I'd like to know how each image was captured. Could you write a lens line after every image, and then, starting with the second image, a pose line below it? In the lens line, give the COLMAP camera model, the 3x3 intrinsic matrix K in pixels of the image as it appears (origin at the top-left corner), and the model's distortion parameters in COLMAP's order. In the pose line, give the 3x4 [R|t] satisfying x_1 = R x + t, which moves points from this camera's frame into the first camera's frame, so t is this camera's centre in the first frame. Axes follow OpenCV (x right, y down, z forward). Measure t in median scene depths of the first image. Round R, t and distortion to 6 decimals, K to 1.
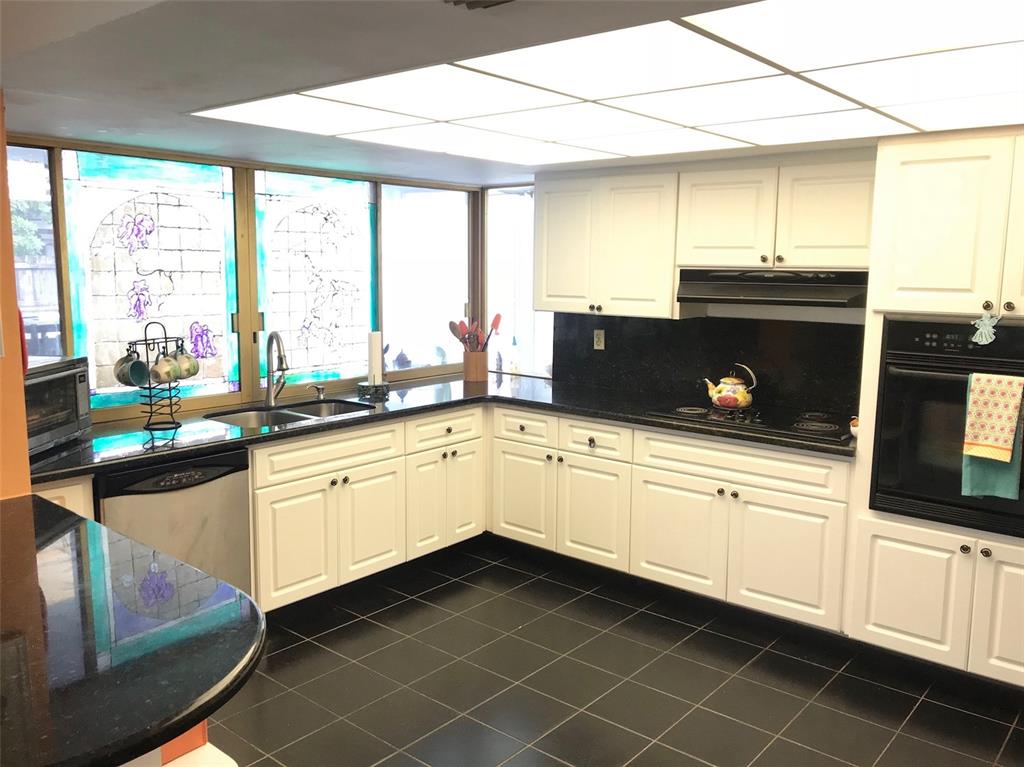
lens RADIAL K [[837.4, 0, 506.8], [0, 837.4, 381.8], [0, 0, 1]] dist [0.246624, -0.703466]
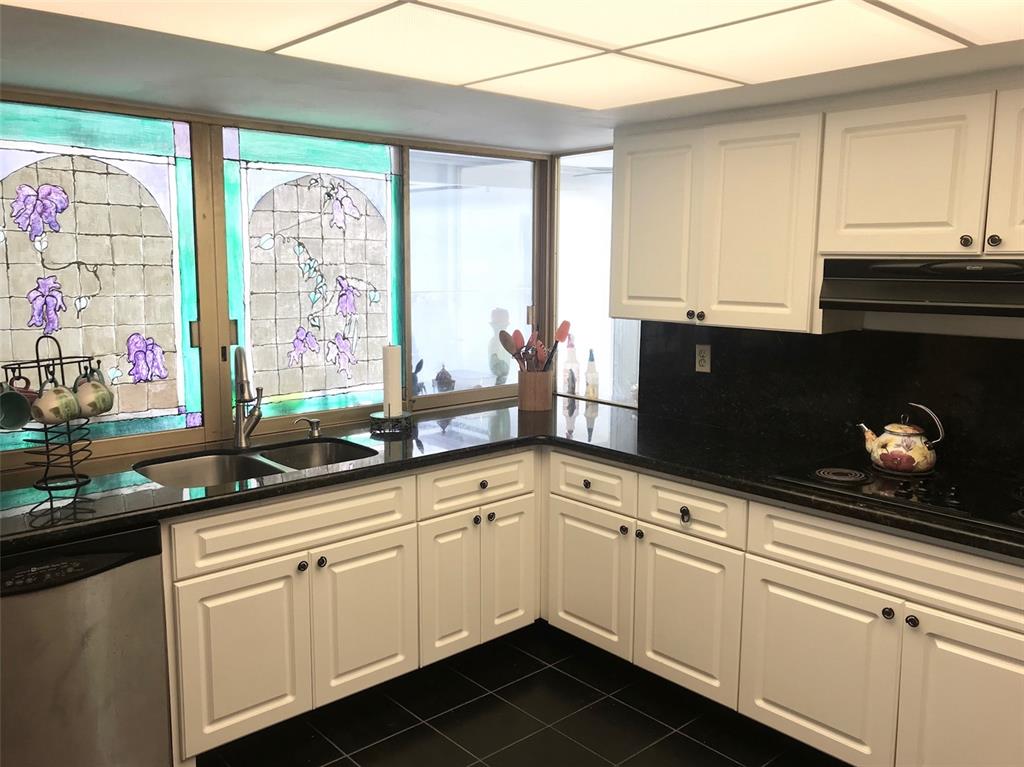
lens RADIAL K [[840.8, 0, 512.0], [0, 840.8, 383.5], [0, 0, 1]] dist [0.060385, -0.096623]
pose [[0.990857, 0.016459, -0.133909, 0.052094], [-0.015925, 0.999860, 0.005052, -0.034204], [0.133973, -0.002873, 0.990981, 0.306519]]
